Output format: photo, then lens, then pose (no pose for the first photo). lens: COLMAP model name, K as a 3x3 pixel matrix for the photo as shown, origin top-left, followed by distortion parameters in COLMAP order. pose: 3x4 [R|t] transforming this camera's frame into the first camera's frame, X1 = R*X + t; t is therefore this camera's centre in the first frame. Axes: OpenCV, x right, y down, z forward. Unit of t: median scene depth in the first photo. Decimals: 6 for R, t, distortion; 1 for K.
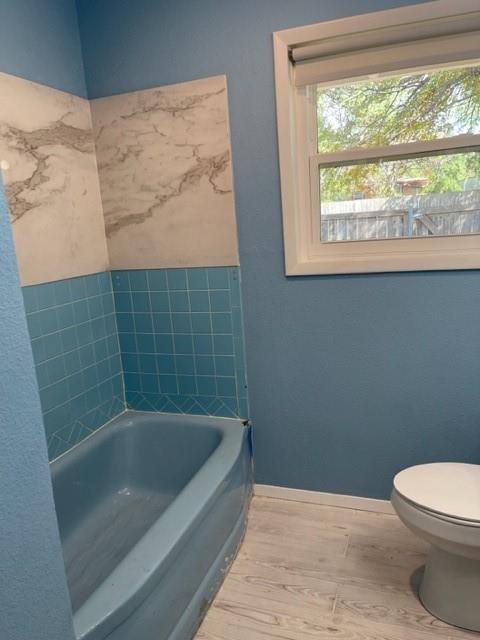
lens RADIAL K [[484.8, 0, 239.0], [0, 484.8, 328.4], [0, 0, 1]] dist [0.087176, -0.124334]
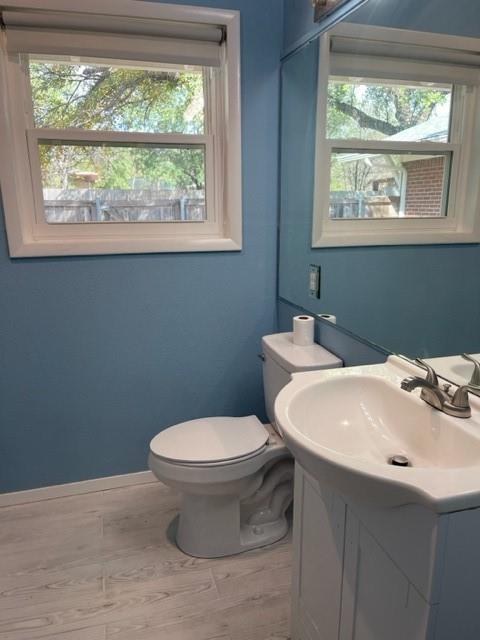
lens RADIAL K [[484.8, 0, 239.0], [0, 484.8, 328.4], [0, 0, 1]] dist [0.087176, -0.124334]
pose [[0.804913, -0.084209, 0.587387, -0.108531], [0.077310, 0.996324, 0.036895, 0.021899], [-0.588335, 0.015714, 0.808465, 0.011502]]
